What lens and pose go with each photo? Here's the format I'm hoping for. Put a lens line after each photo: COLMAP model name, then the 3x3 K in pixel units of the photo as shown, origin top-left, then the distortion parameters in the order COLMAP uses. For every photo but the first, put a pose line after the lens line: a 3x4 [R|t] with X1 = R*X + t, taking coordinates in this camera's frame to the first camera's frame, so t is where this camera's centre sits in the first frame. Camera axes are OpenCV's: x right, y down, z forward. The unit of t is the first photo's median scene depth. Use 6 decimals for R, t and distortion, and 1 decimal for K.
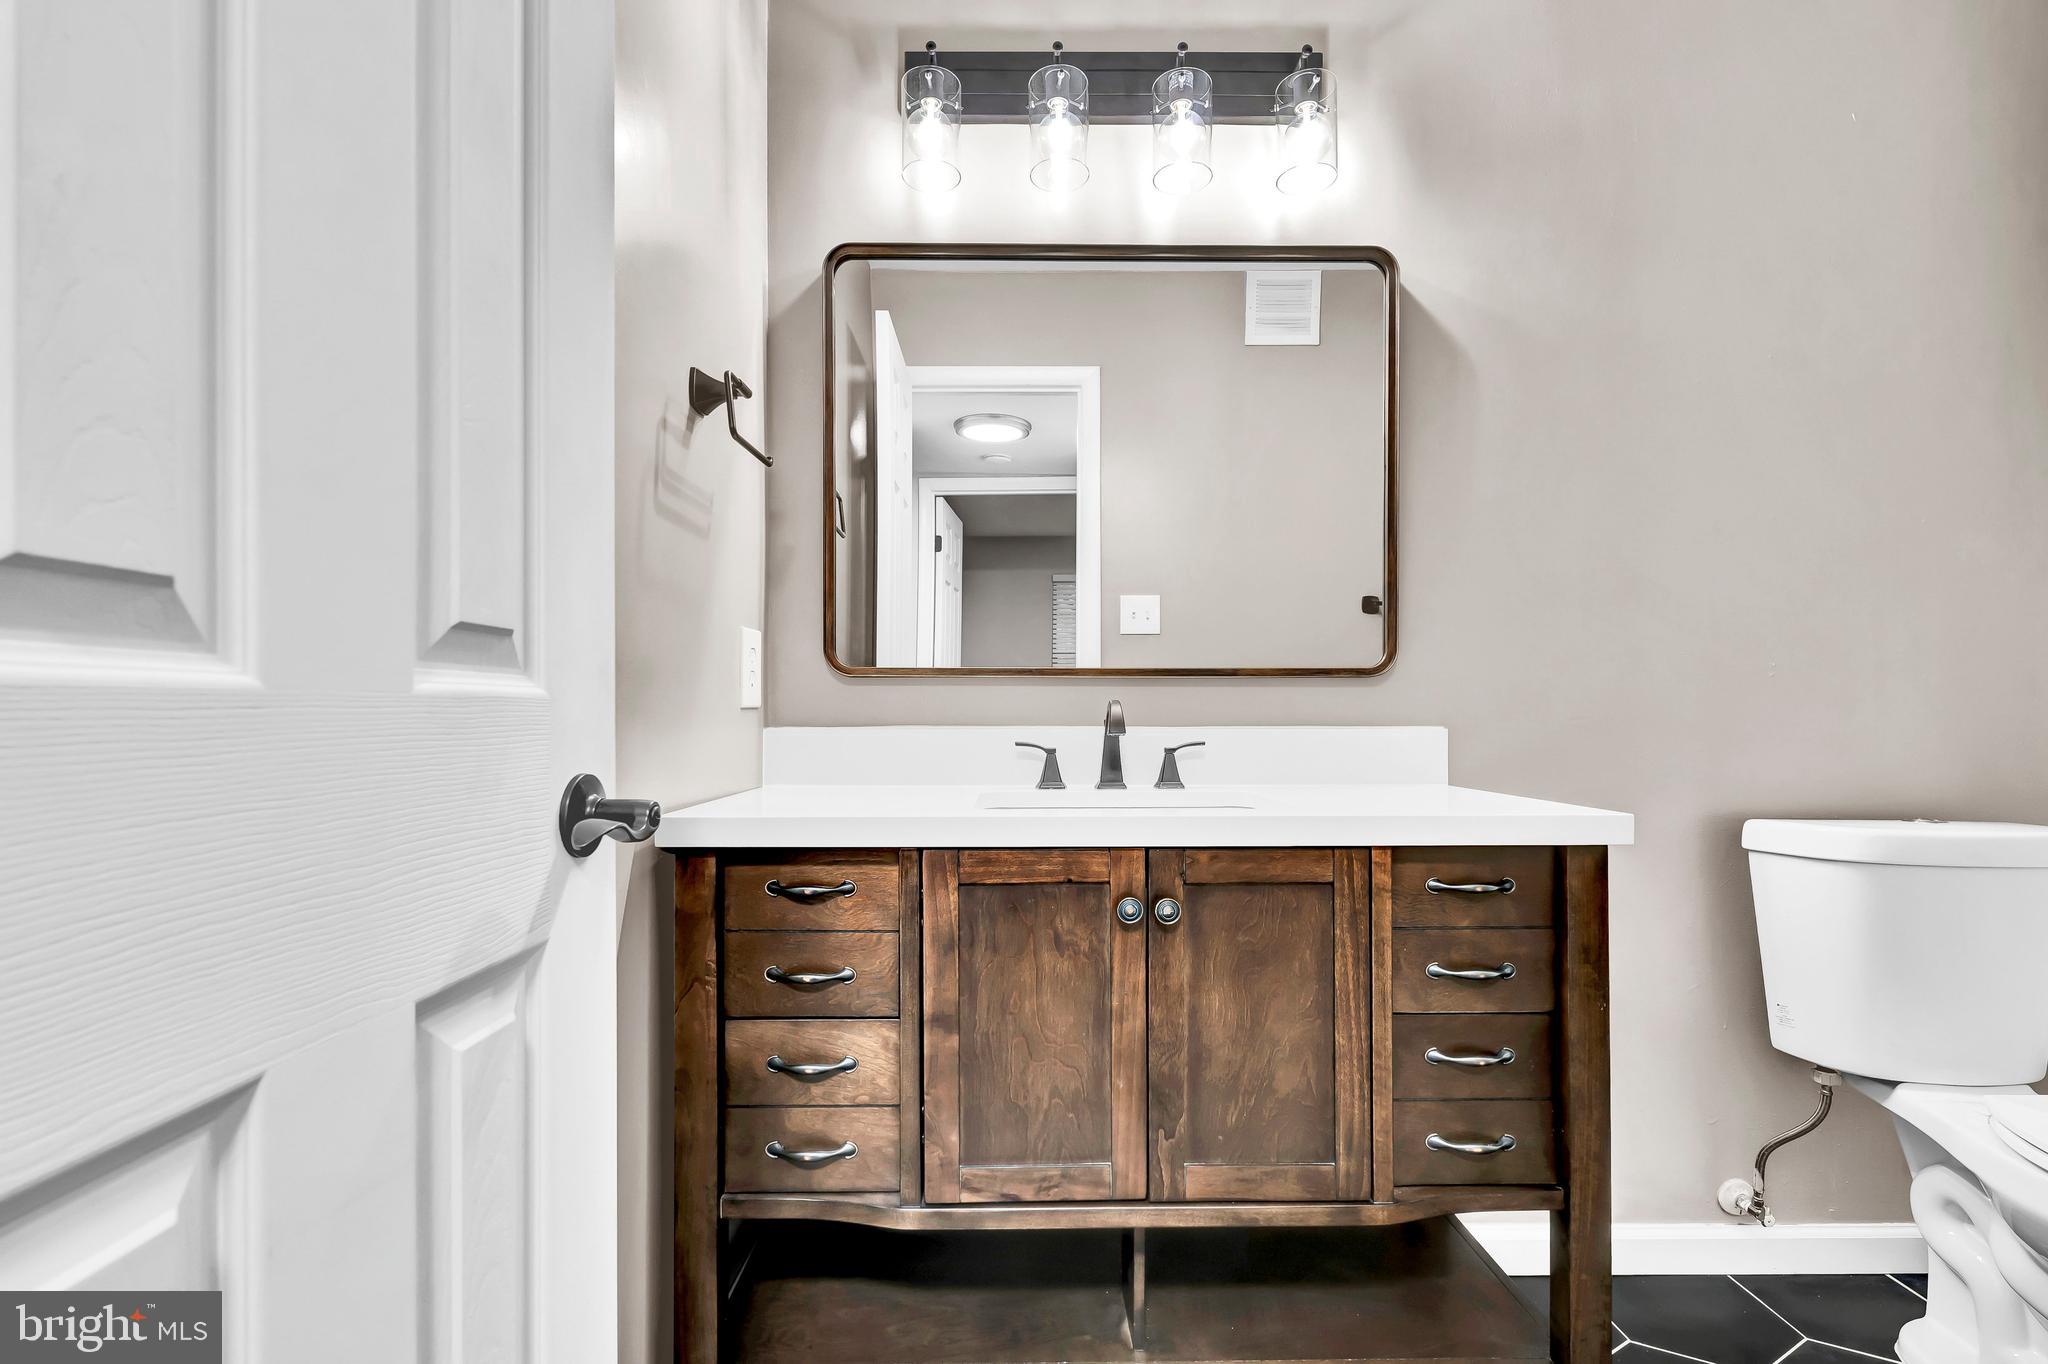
lens RADIAL K [[929.9, 0, 1025.4], [0, 929.9, 685.6], [0, 0, 1]] dist [-0.001335, 0.000069]
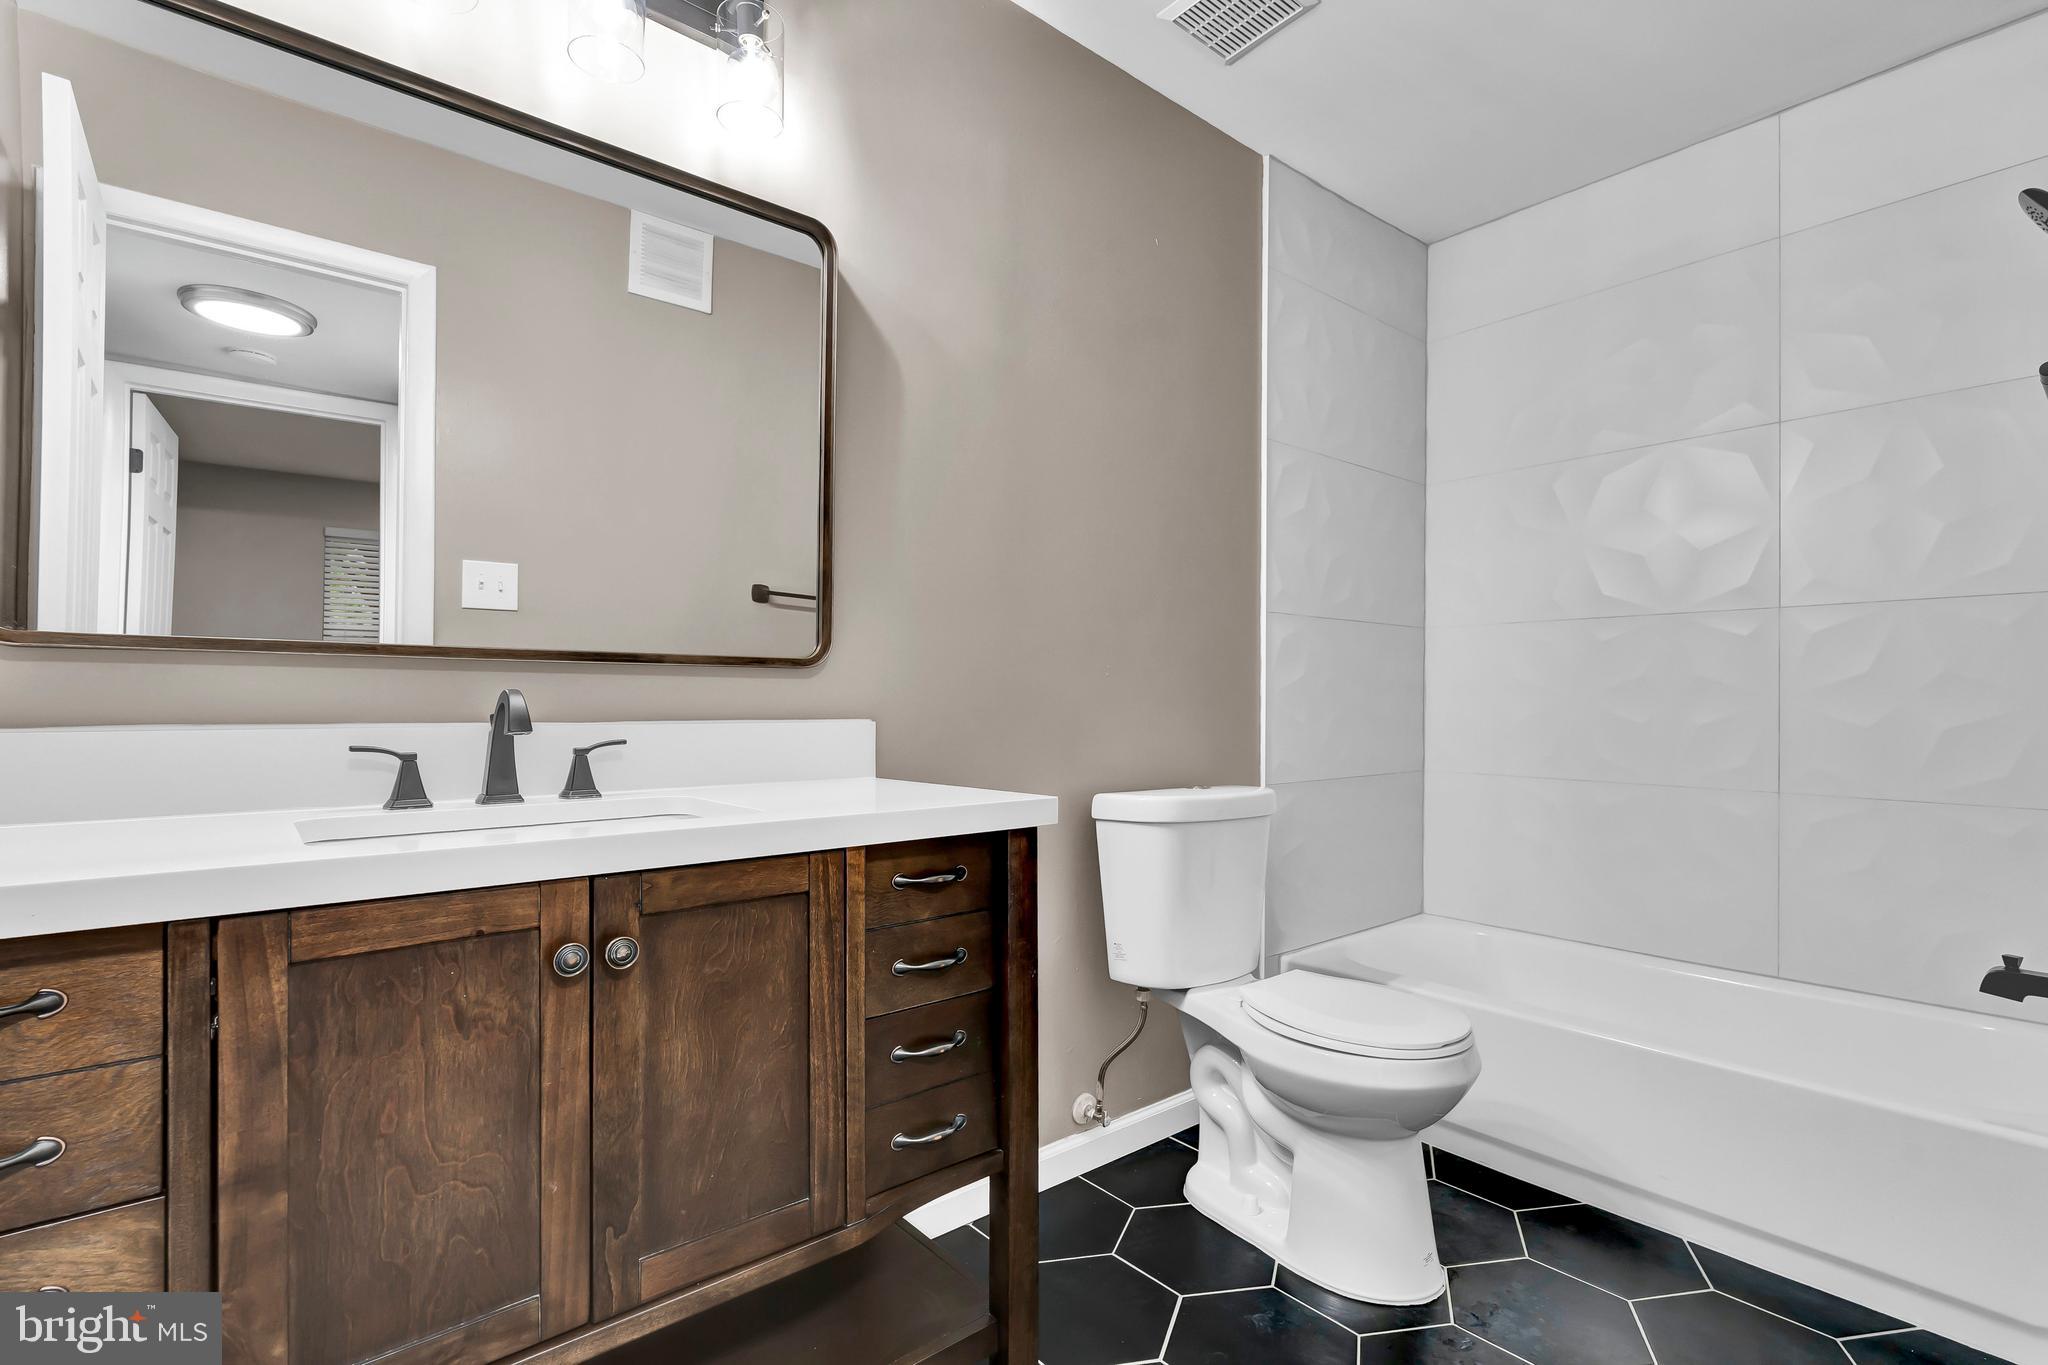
lens RADIAL K [[943.6, 0, 1035.0], [0, 943.6, 687.3], [0, 0, 1]] dist [-0.001932, -0.000048]
pose [[0.771830, 0.012706, 0.635703, -0.089846], [-0.018839, 0.999818, 0.002889, 0.004218], [-0.635550, -0.014206, 0.771929, 0.144748]]
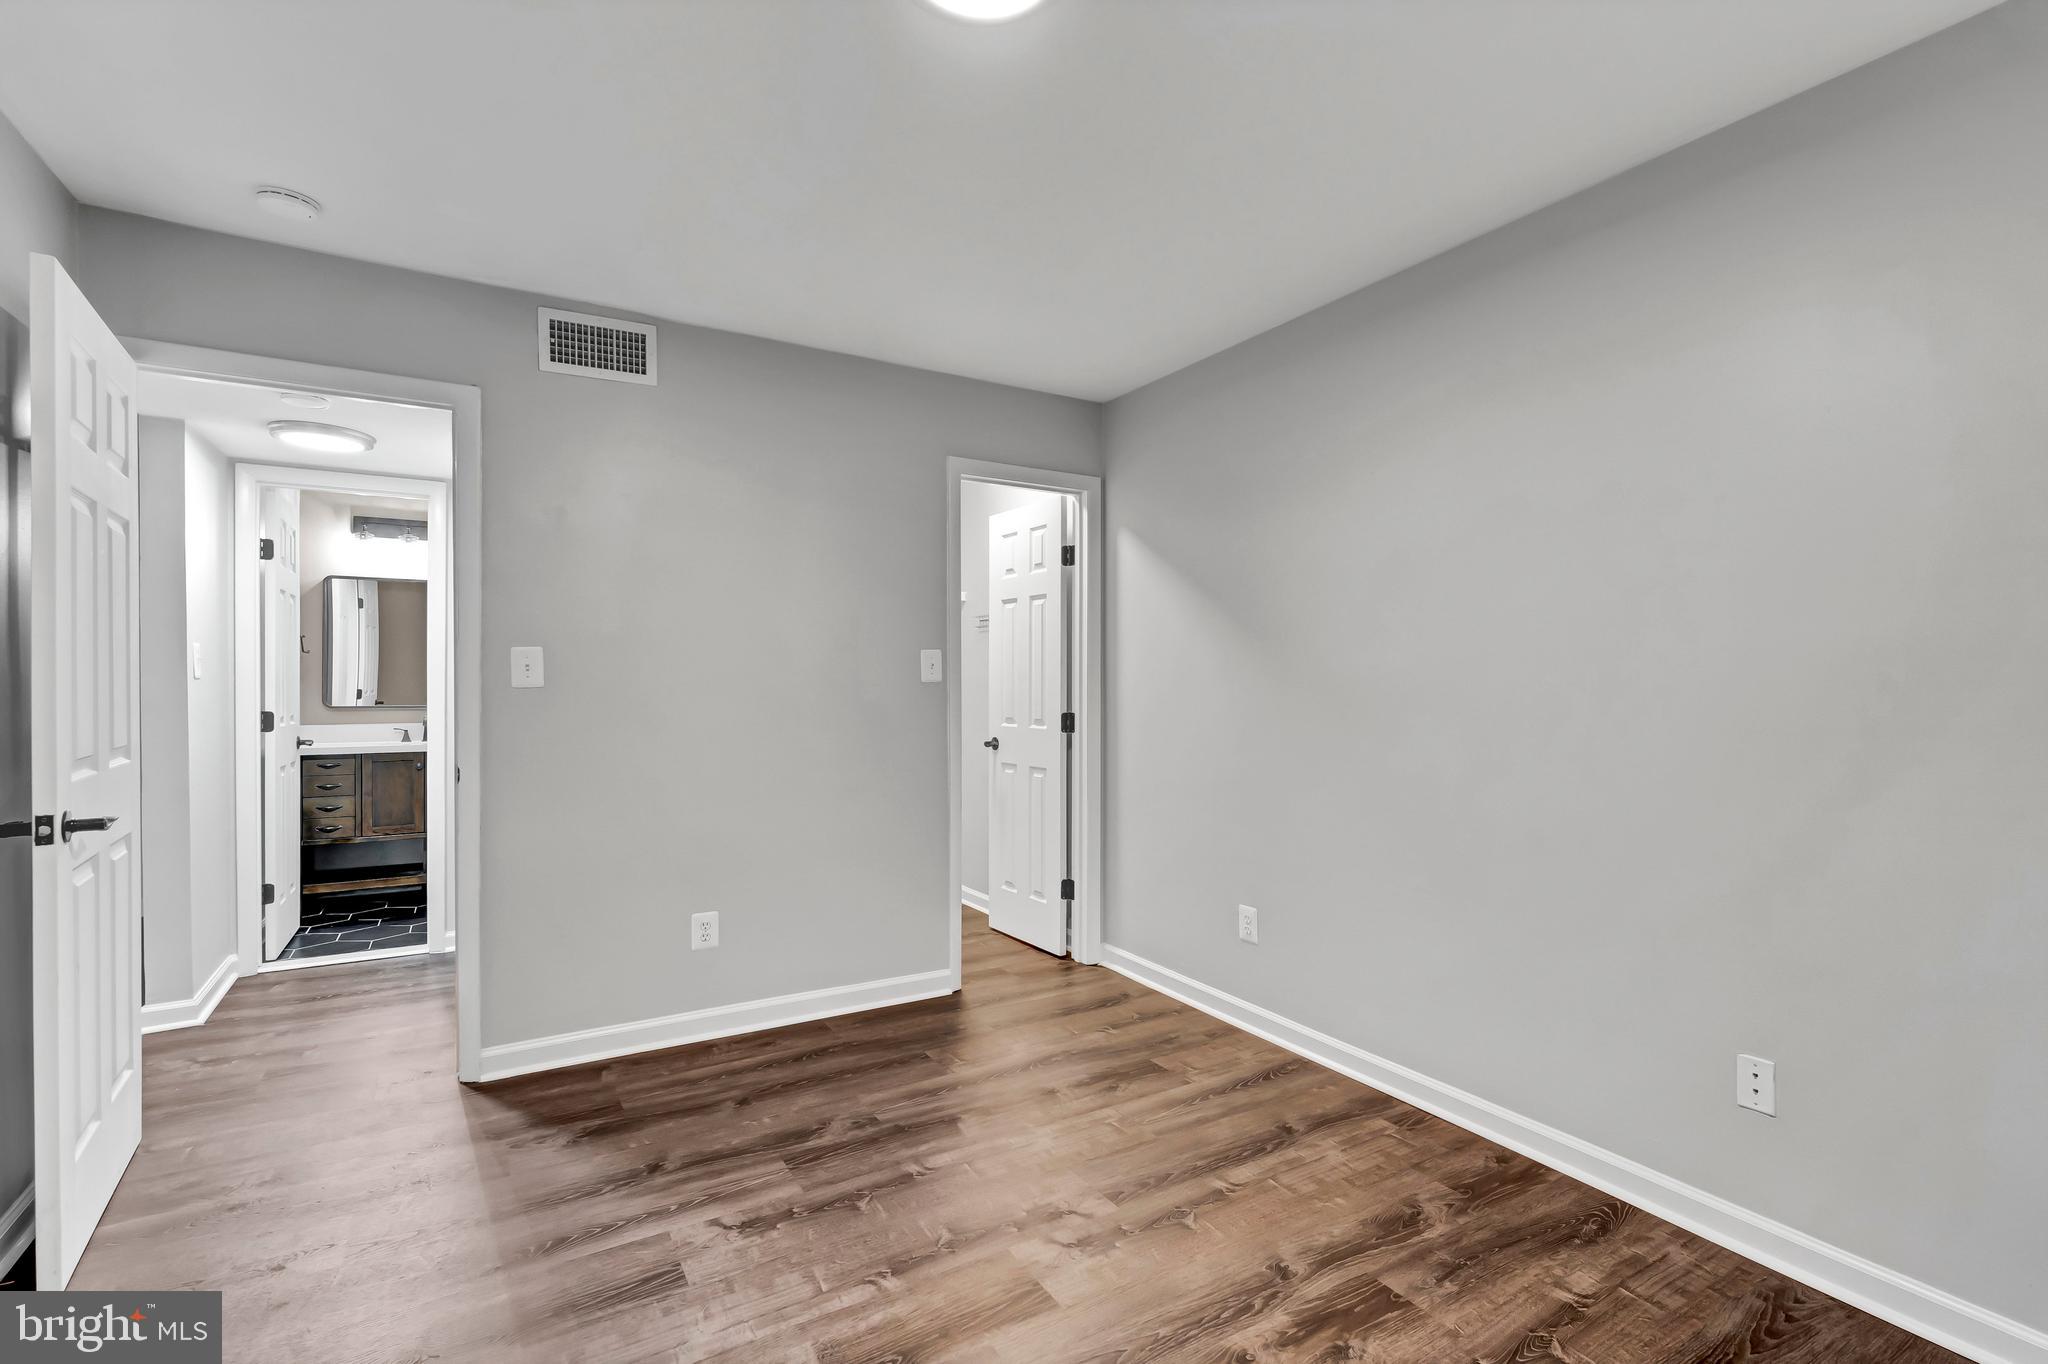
lens RADIAL K [[943.6, 0, 1035.0], [0, 943.6, 686.8], [0, 0, 1]] dist [-0.001932, -0.000048]
pose [[0.860456, 0.004649, 0.509503, 0.331559], [-0.016515, 0.999687, 0.018768, -0.256444], [-0.509257, -0.024563, 0.860264, -4.168226]]
